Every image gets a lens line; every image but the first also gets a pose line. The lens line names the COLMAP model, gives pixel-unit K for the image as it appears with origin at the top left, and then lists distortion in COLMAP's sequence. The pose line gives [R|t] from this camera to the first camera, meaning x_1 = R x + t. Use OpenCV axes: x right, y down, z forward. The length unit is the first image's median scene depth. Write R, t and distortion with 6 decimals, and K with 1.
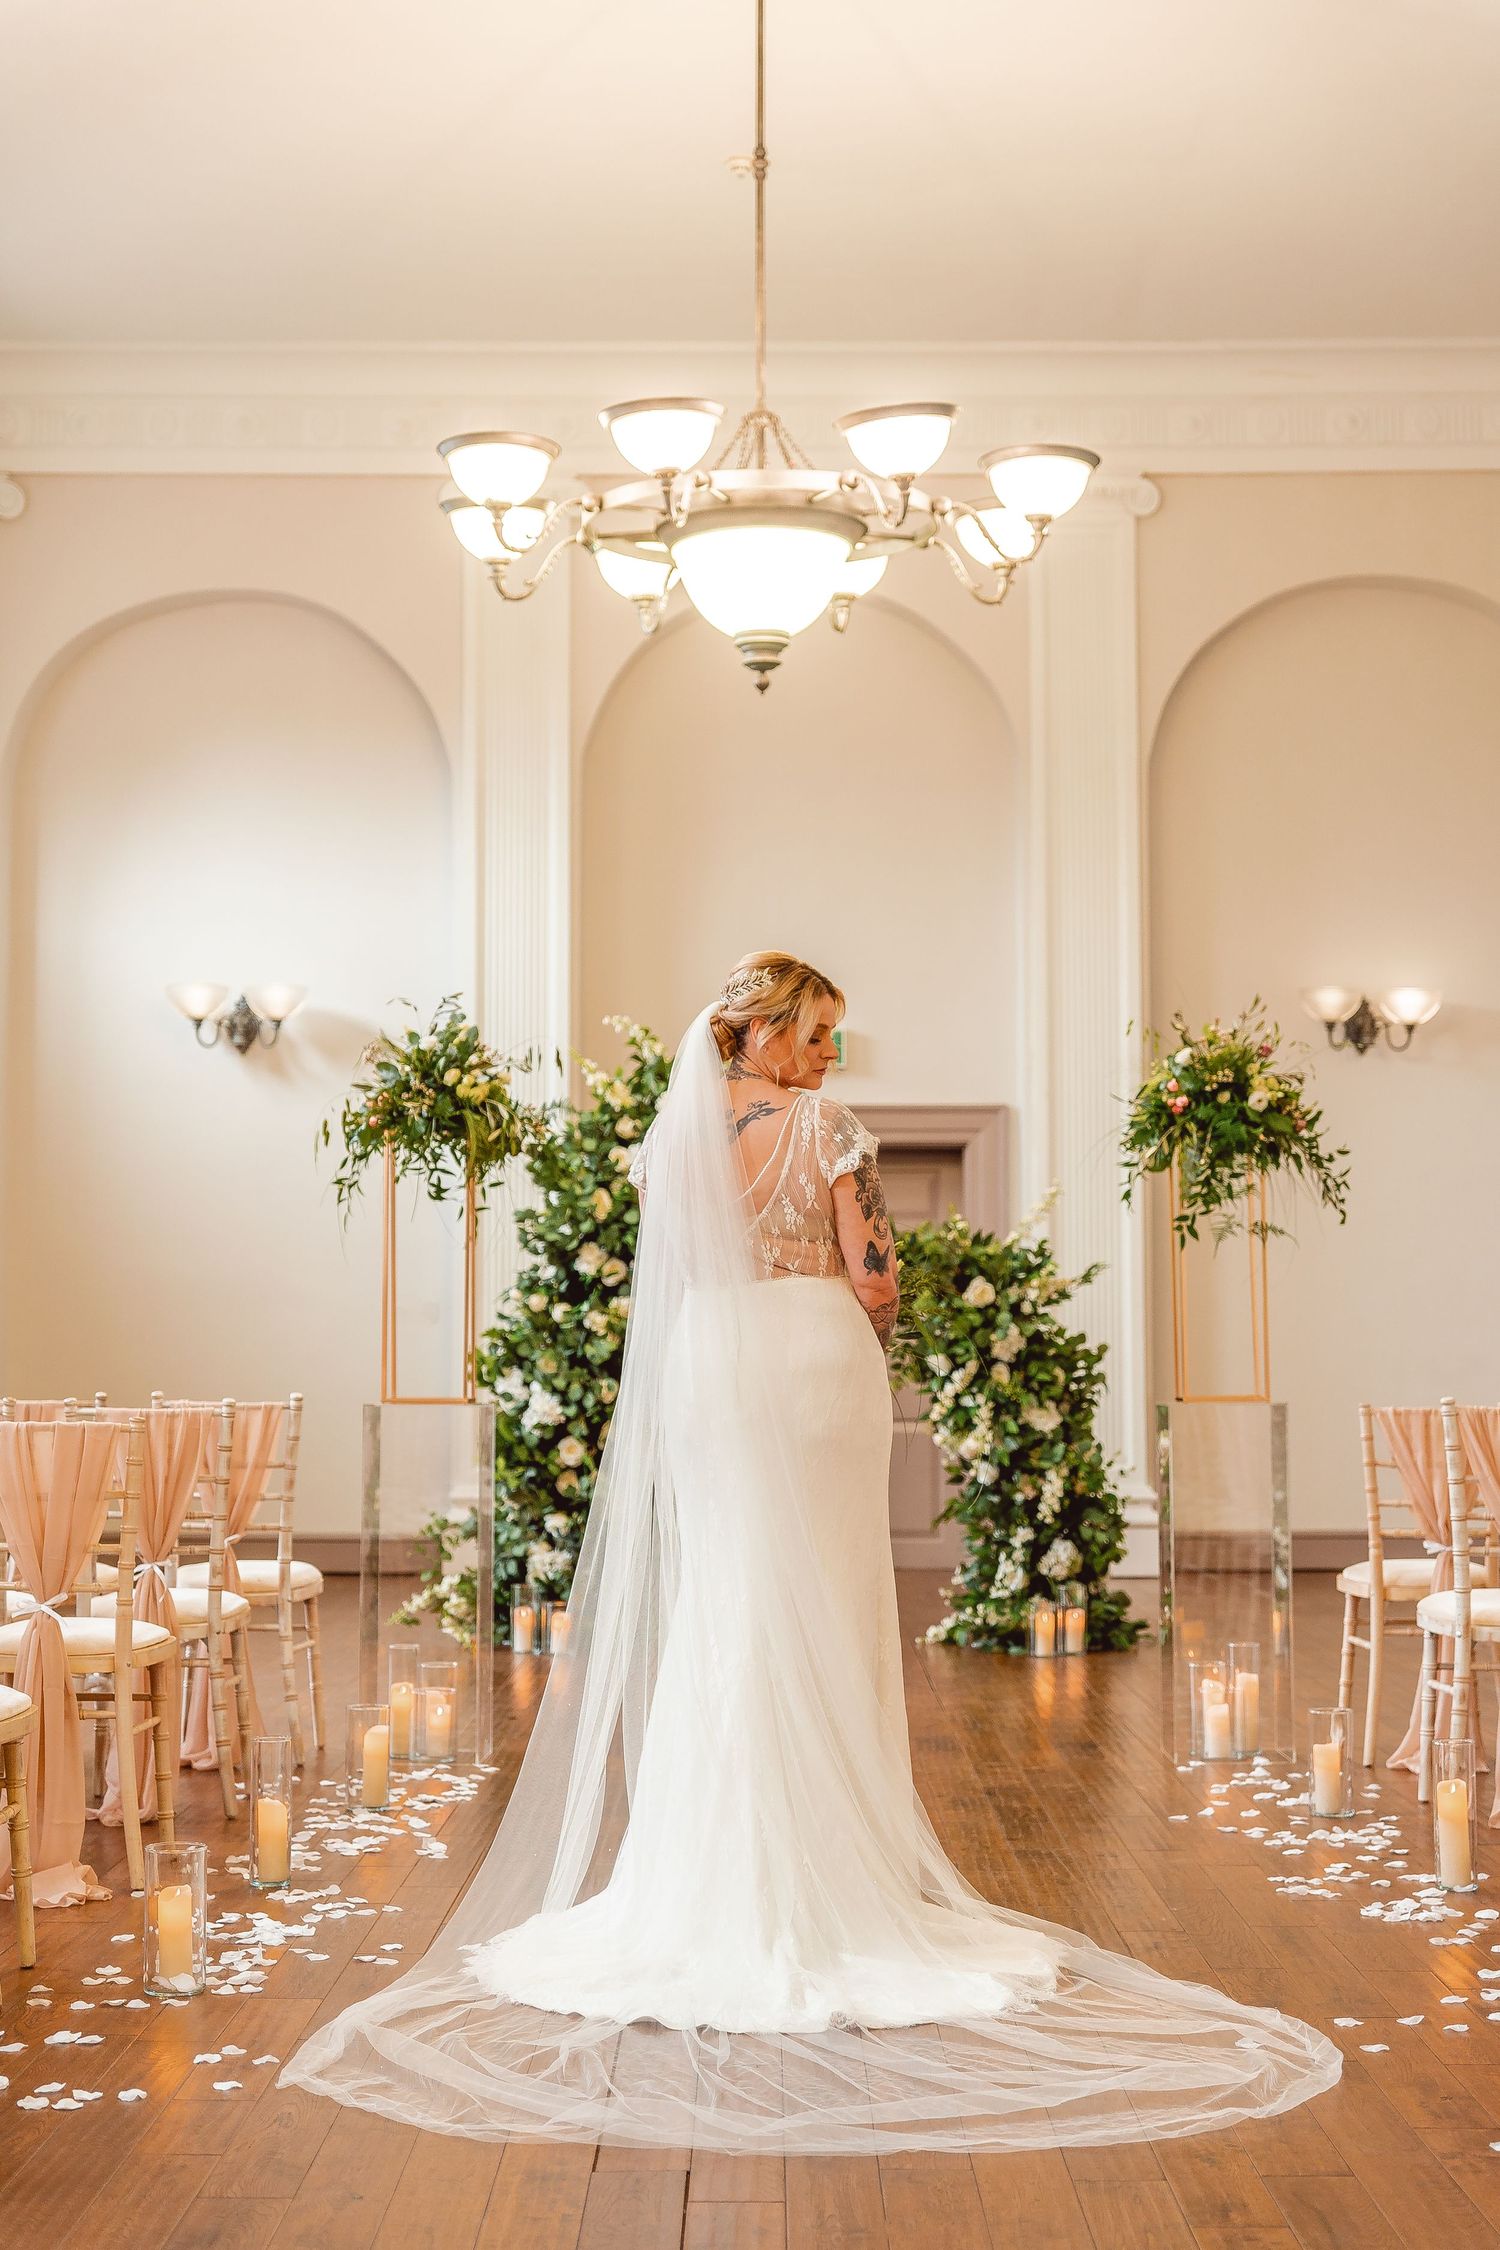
lens RADIAL K [[3118.6, 0, 750.8], [0, 3118.6, 1121.8], [0, 0, 1]] dist [0.038898, 0.000000]
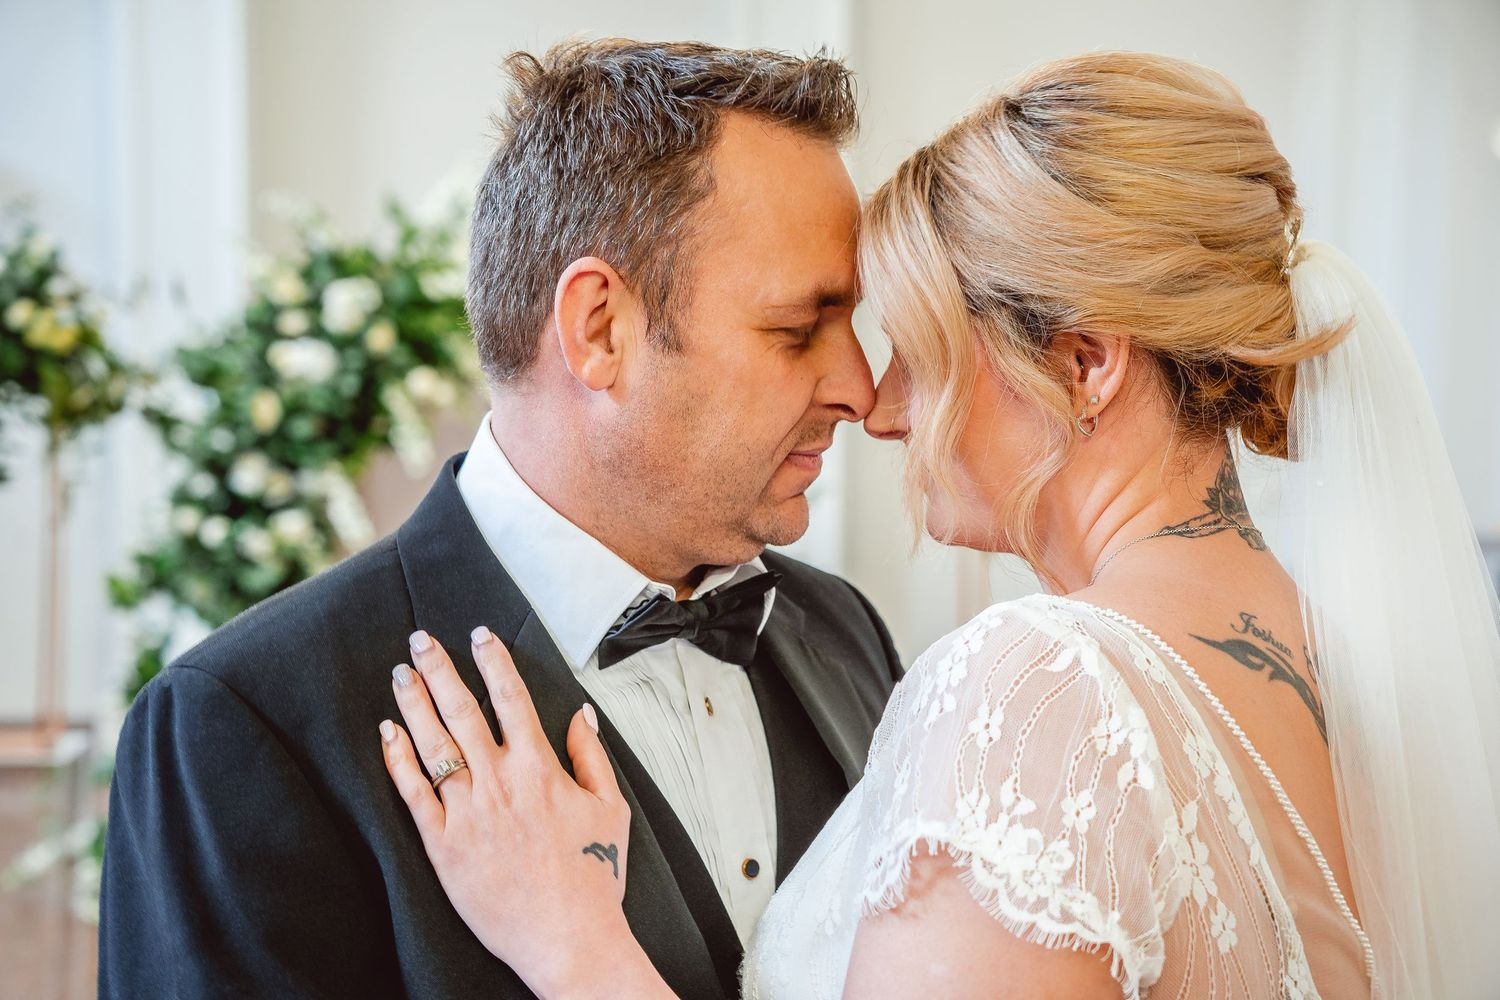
lens RADIAL K [[2821.6, 0, 756.1], [0, 2821.6, 496.0], [0, 0, 1]] dist [0.240577, 0.000000]
pose [[0.993230, 0.013877, 0.115335, -0.002116], [-0.023196, 0.996537, 0.079851, -0.016835], [-0.113827, -0.081985, 0.990112, 0.189660]]
